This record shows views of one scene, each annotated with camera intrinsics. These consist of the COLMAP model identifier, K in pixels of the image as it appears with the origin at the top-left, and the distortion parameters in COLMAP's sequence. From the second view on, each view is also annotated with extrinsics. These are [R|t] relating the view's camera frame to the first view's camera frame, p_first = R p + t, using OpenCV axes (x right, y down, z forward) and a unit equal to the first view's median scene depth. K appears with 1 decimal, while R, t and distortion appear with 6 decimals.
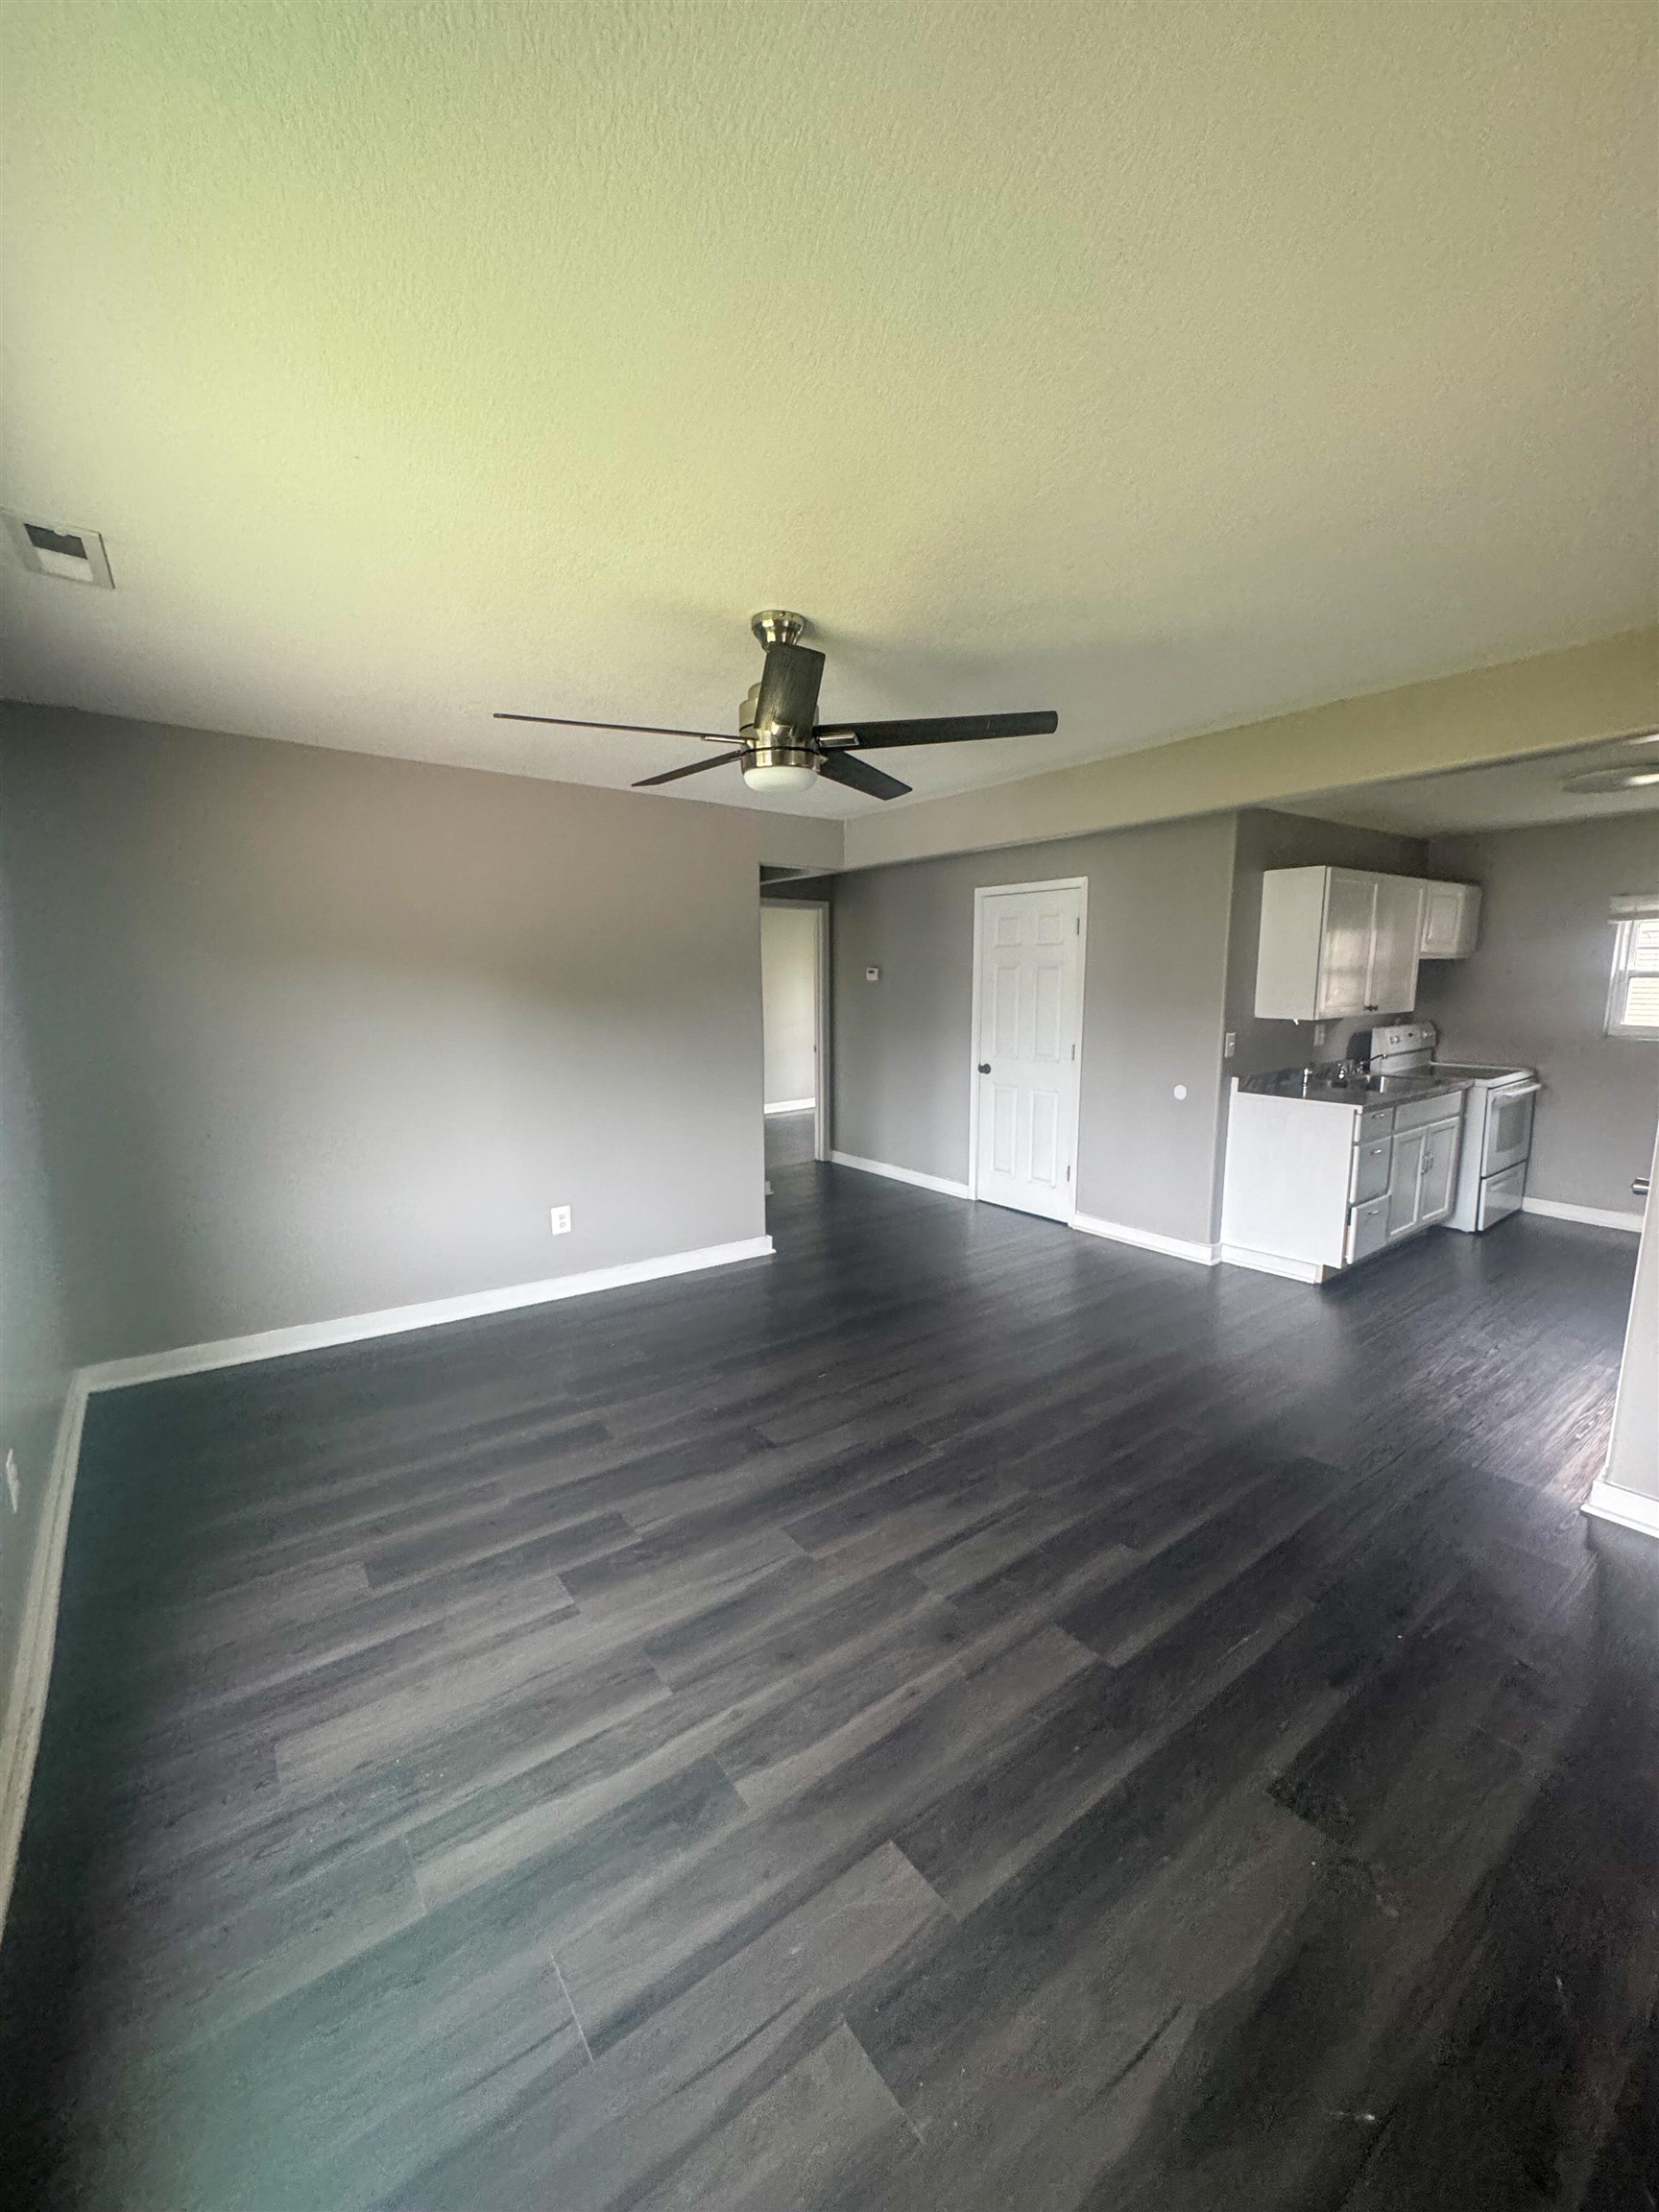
lens RADIAL K [[881.7, 0, 826.2], [0, 881.7, 1110.6], [0, 0, 1]] dist [-0.002272, 0.000124]
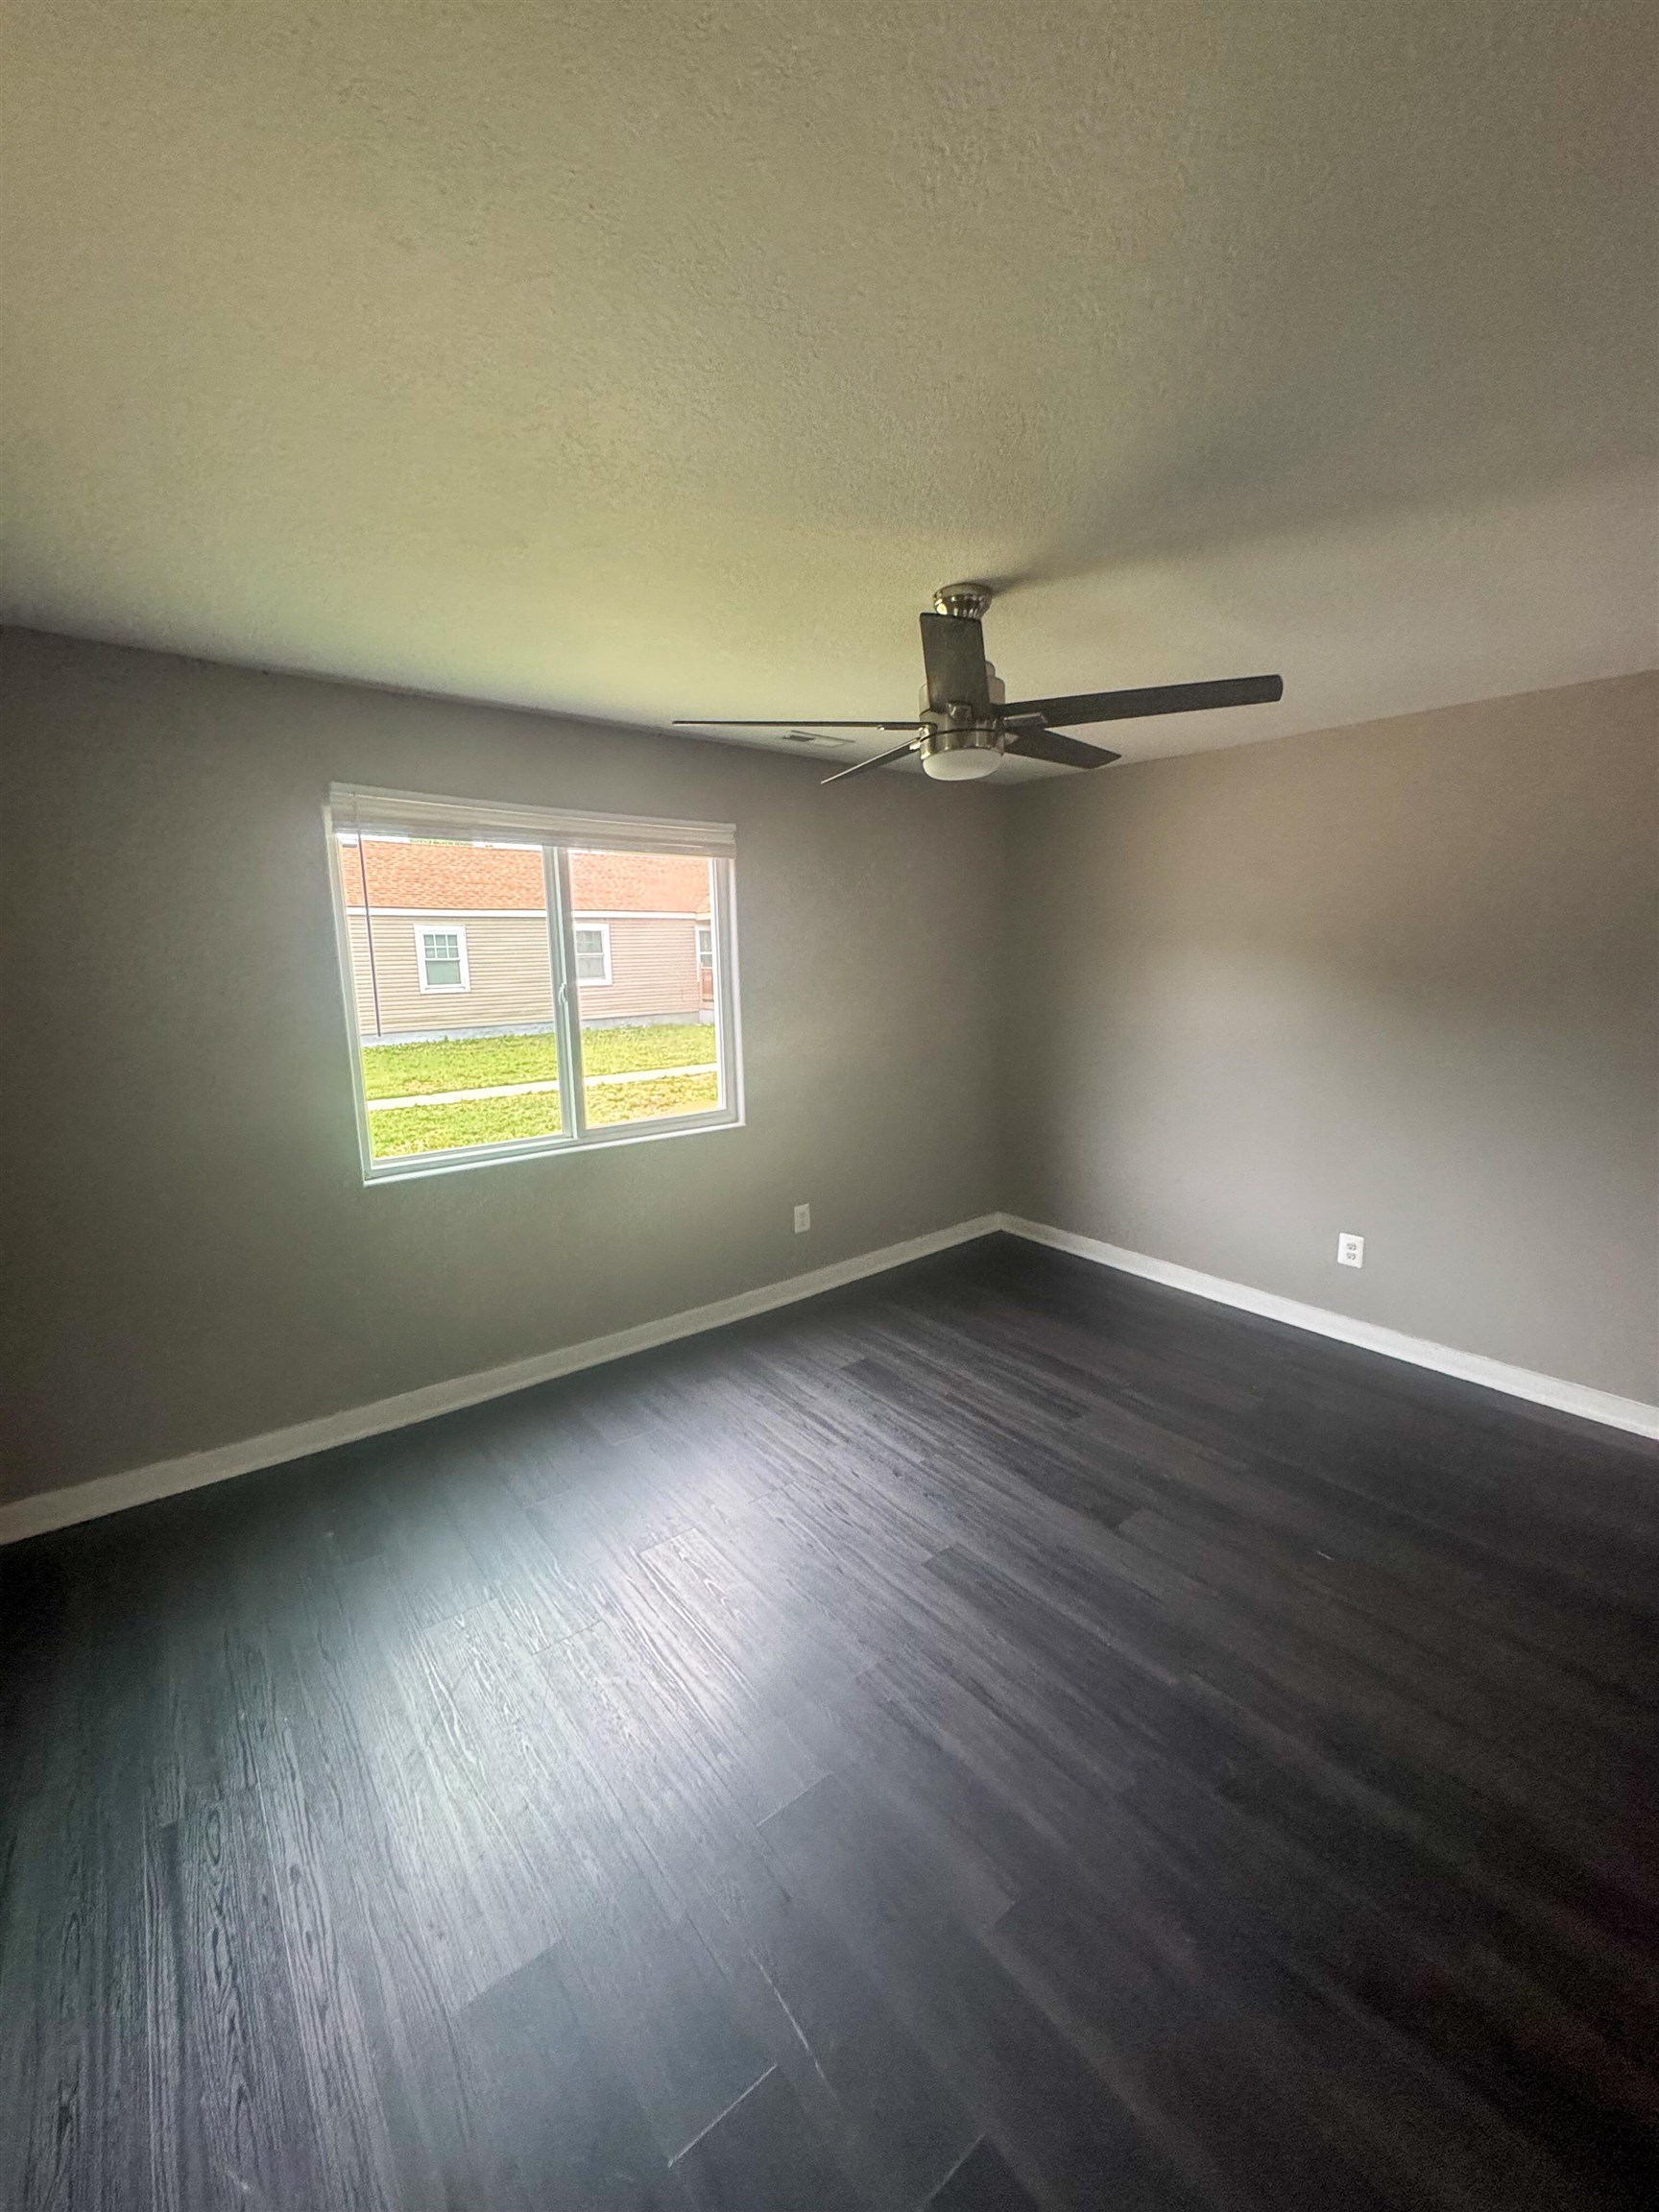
lens RADIAL K [[881.7, 0, 829.5], [0, 881.7, 1115.2], [0, 0, 1]] dist [-0.002272, 0.000124]
pose [[0.052398, 0.191567, -0.980080, 0.404369], [-0.141233, 0.972985, 0.182629, -0.072375], [0.988589, 0.128850, 0.078038, 0.362016]]
